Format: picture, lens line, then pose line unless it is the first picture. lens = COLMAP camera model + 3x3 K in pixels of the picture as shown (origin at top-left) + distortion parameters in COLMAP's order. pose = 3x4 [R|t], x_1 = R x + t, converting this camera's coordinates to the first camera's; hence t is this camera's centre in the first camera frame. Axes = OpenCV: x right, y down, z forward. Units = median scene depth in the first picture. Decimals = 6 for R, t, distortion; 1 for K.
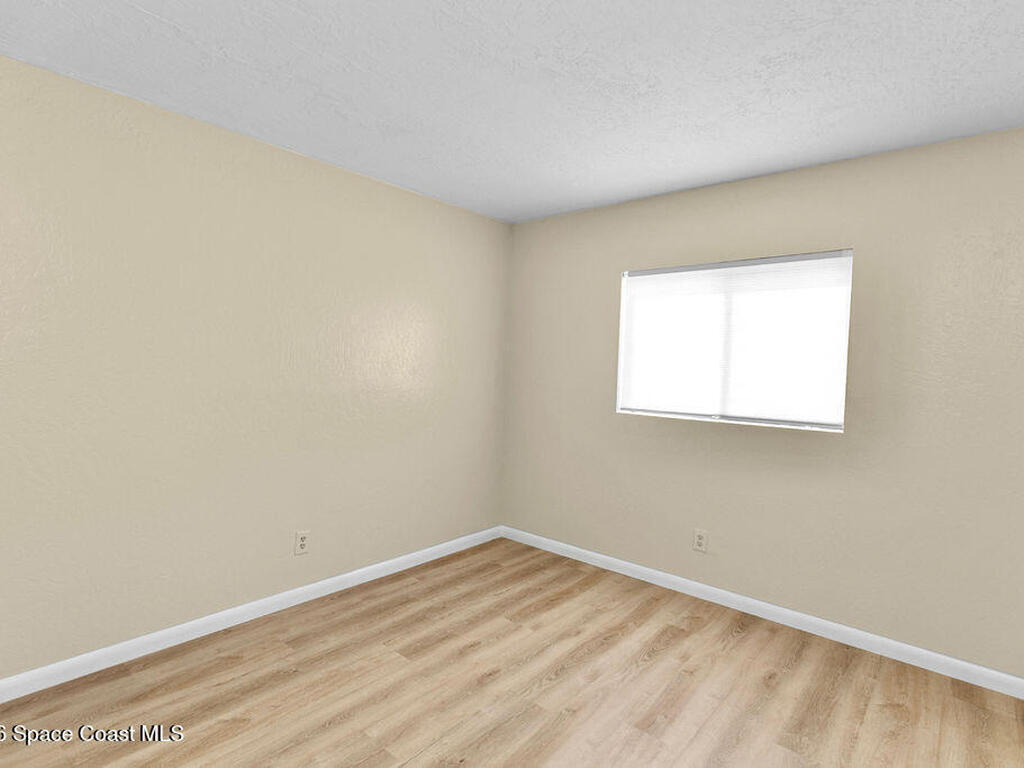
lens RADIAL K [[520.6, 0, 511.0], [0, 520.6, 378.0], [0, 0, 1]] dist [0.000760, -0.000122]
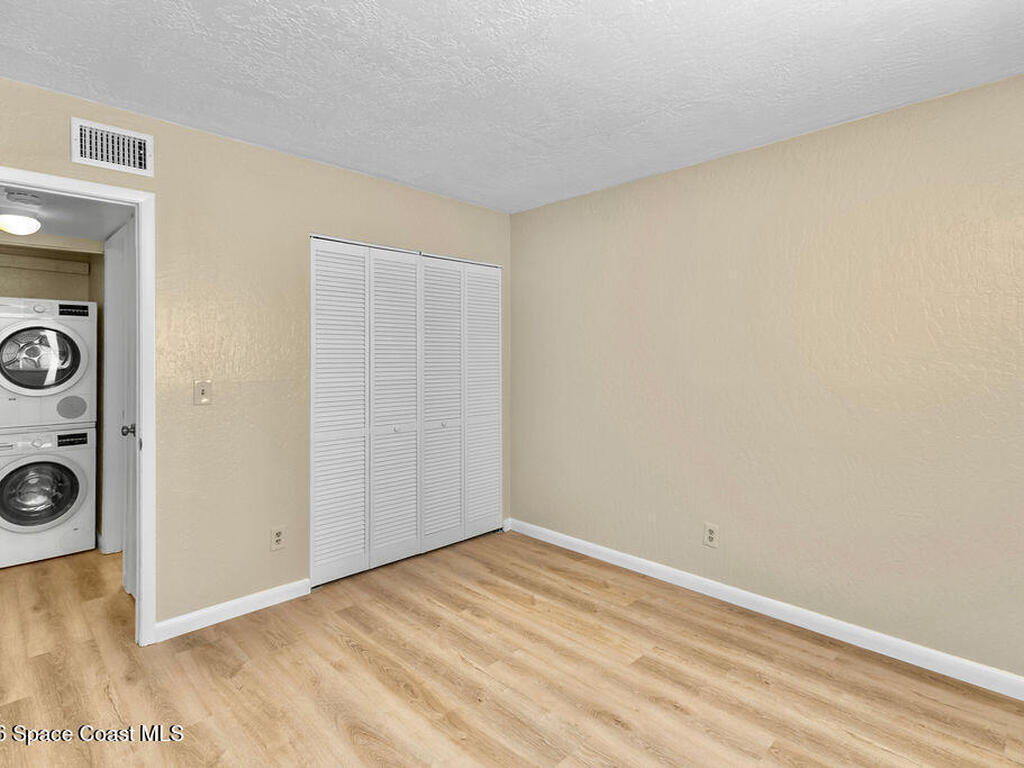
lens RADIAL K [[520.6, 0, 510.9], [0, 520.6, 380.1], [0, 0, 1]] dist [0.000760, -0.000122]
pose [[-0.051342, 0.025971, -0.998343, 0.728471], [-0.018739, 0.999461, 0.026964, -0.007439], [0.998505, 0.020092, -0.050828, 0.775586]]
